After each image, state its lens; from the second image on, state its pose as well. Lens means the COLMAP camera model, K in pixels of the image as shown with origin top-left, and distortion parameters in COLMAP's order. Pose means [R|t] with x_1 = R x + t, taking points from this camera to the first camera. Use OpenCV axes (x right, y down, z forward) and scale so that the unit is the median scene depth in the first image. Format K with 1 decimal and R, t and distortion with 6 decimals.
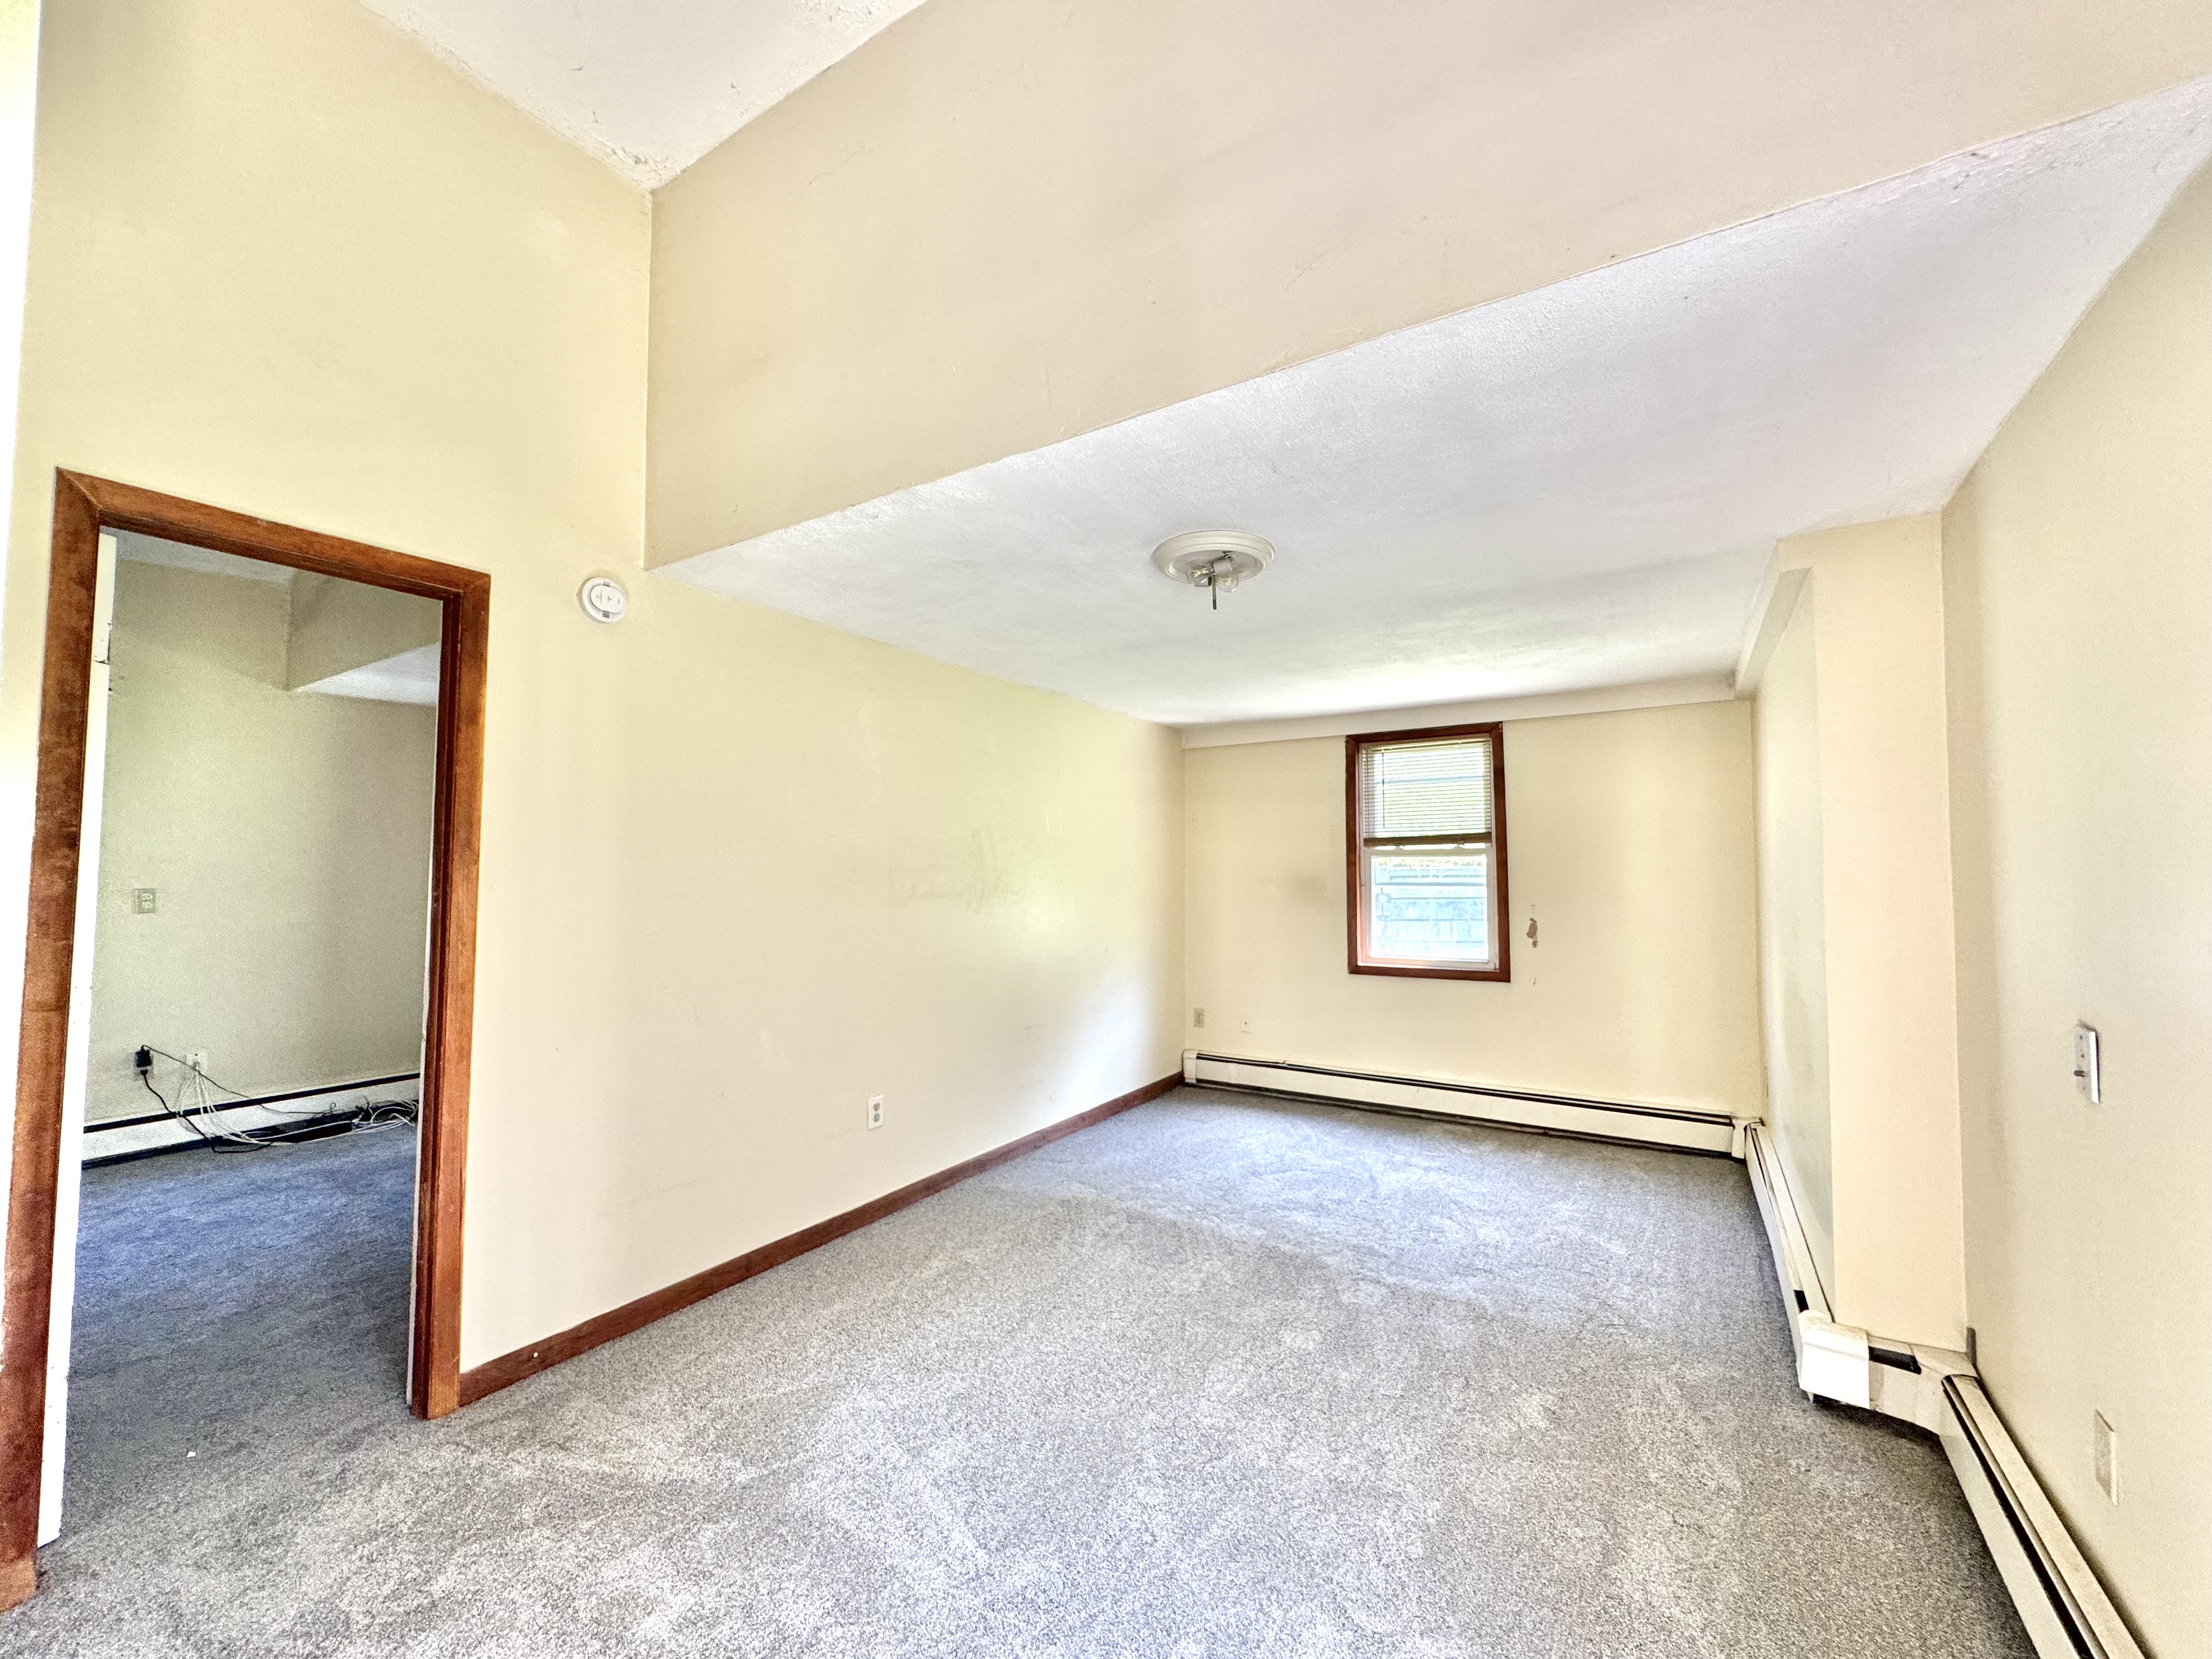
lens RADIAL K [[880.9, 0, 1106.0], [0, 880.9, 829.5], [0, 0, 1]] dist [-0.001070, -0.000211]
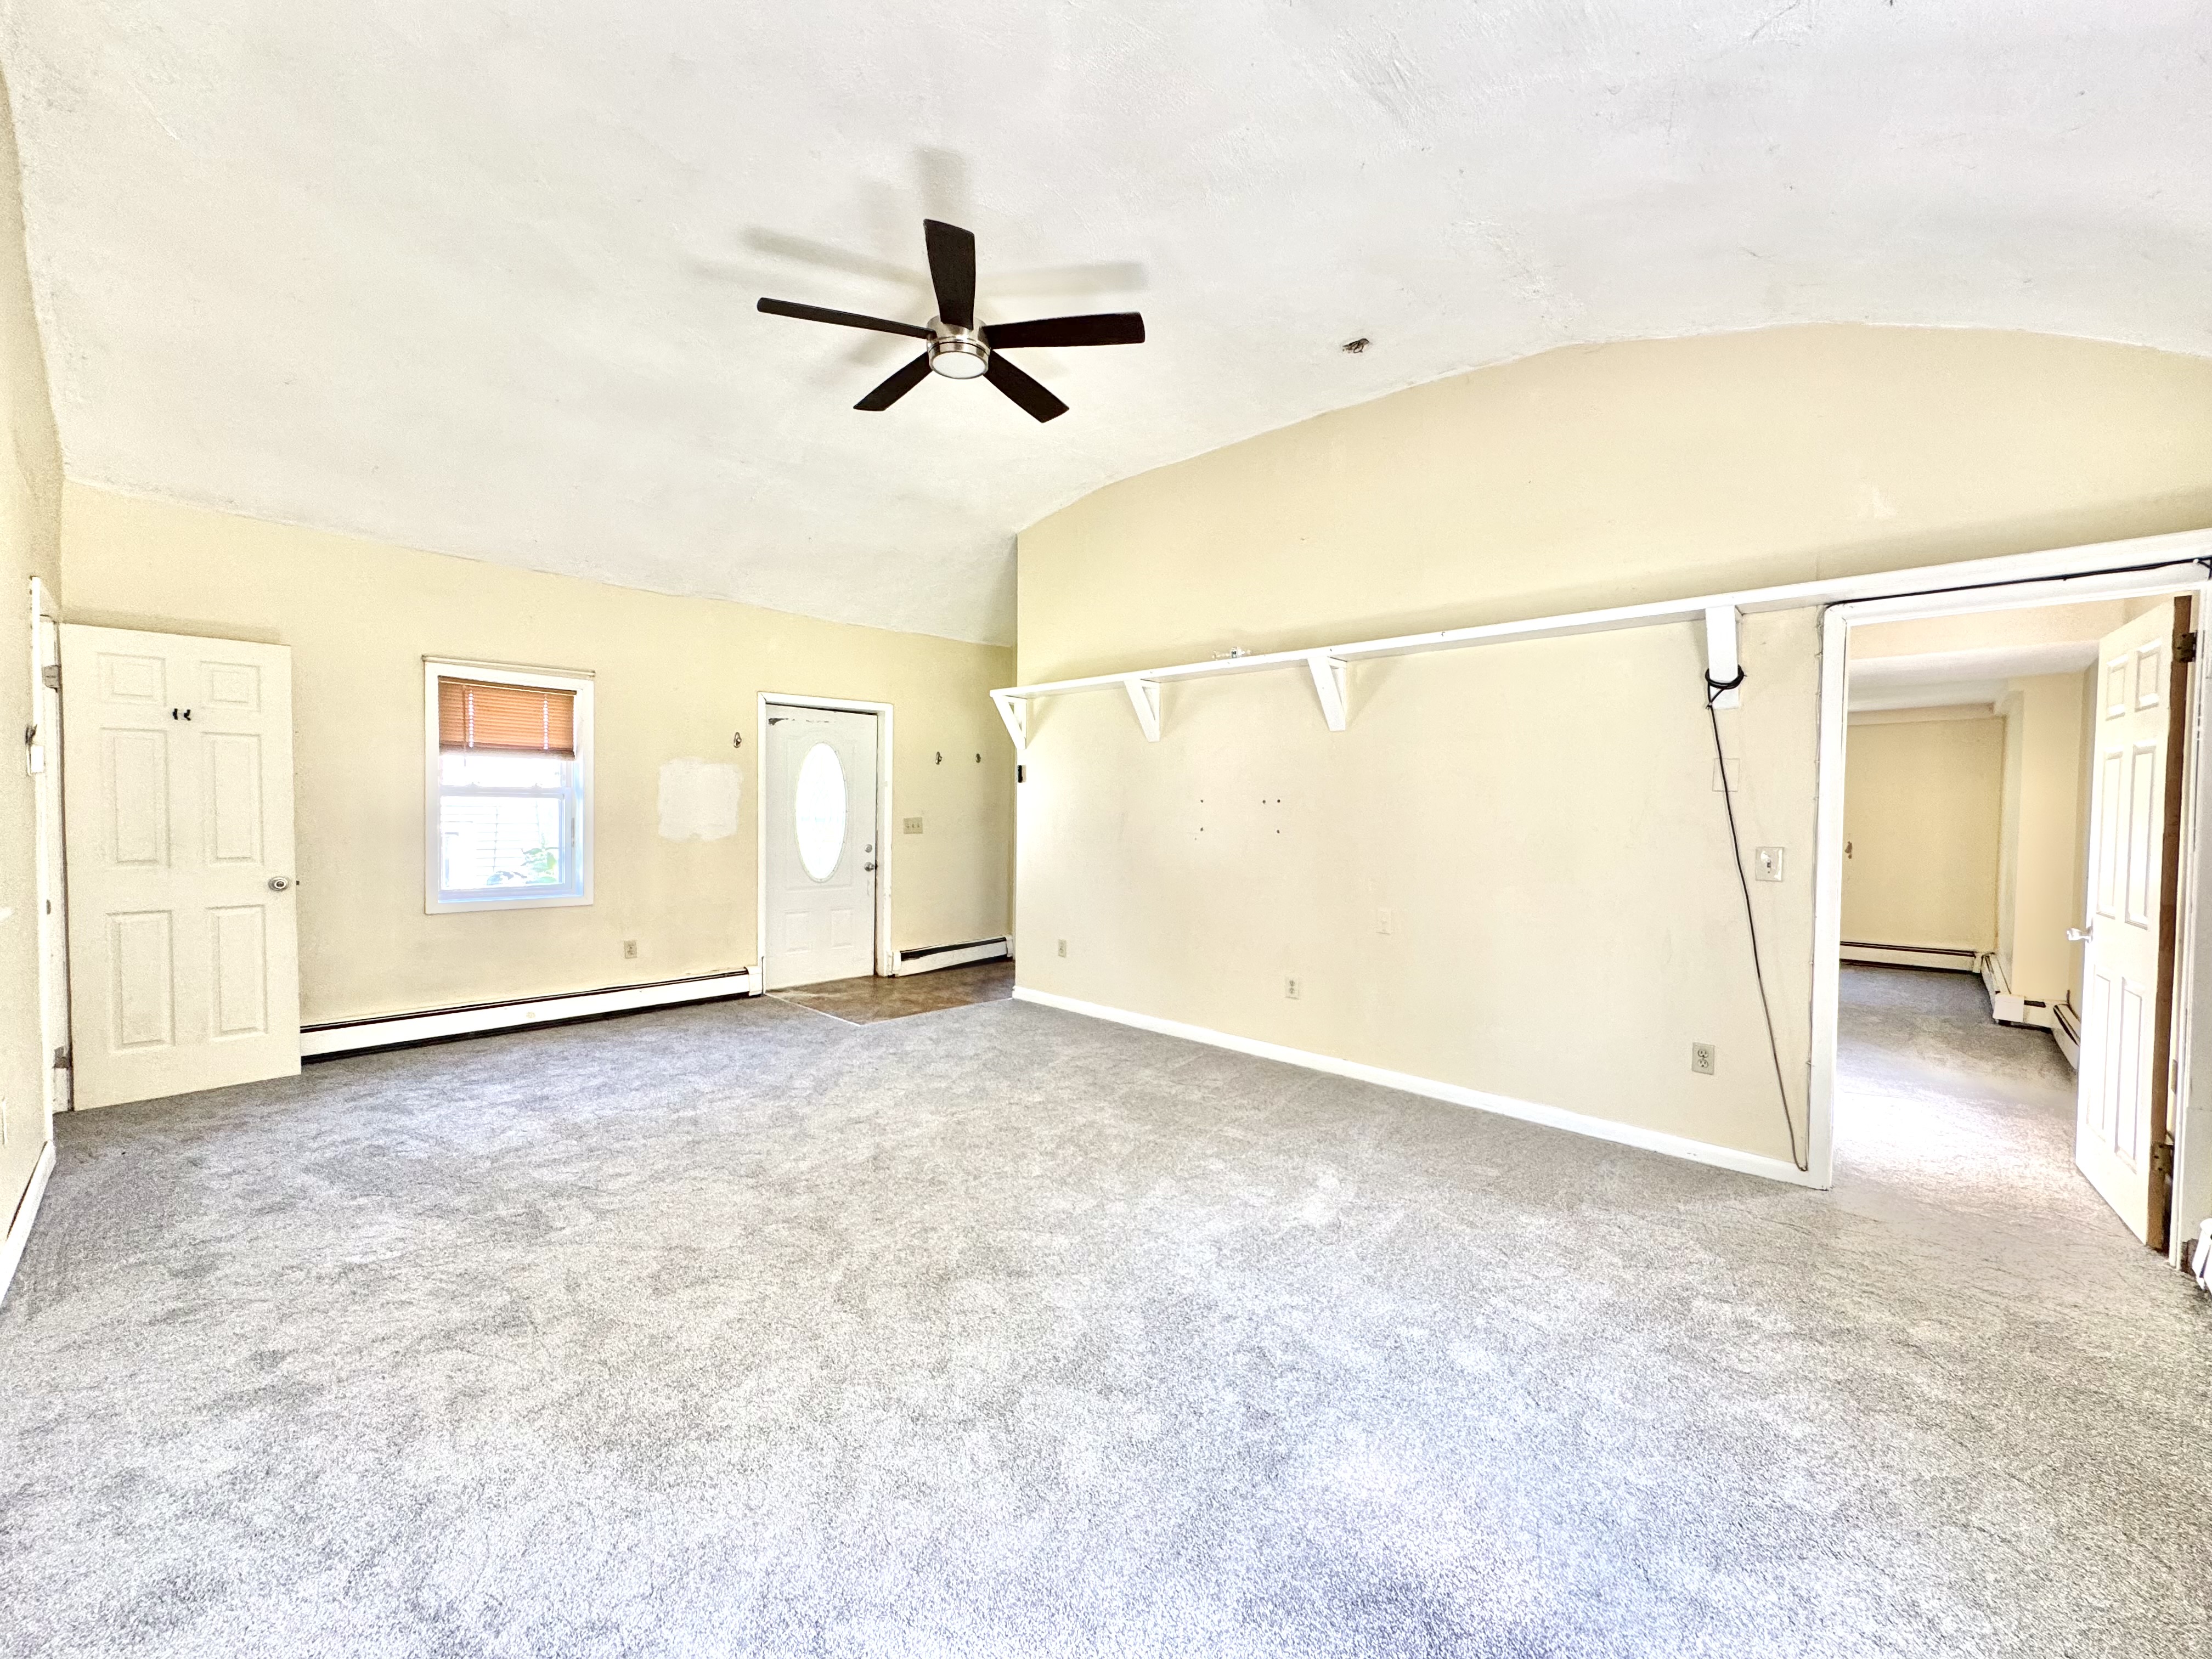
lens RADIAL K [[880.9, 0, 1106.0], [0, 880.9, 829.5], [0, 0, 1]] dist [-0.001070, -0.000211]
pose [[0.983082, 0.013594, -0.182662, -0.739832], [-0.001199, 0.997699, 0.067794, -0.046261], [0.183164, -0.066427, 0.980836, -1.118869]]
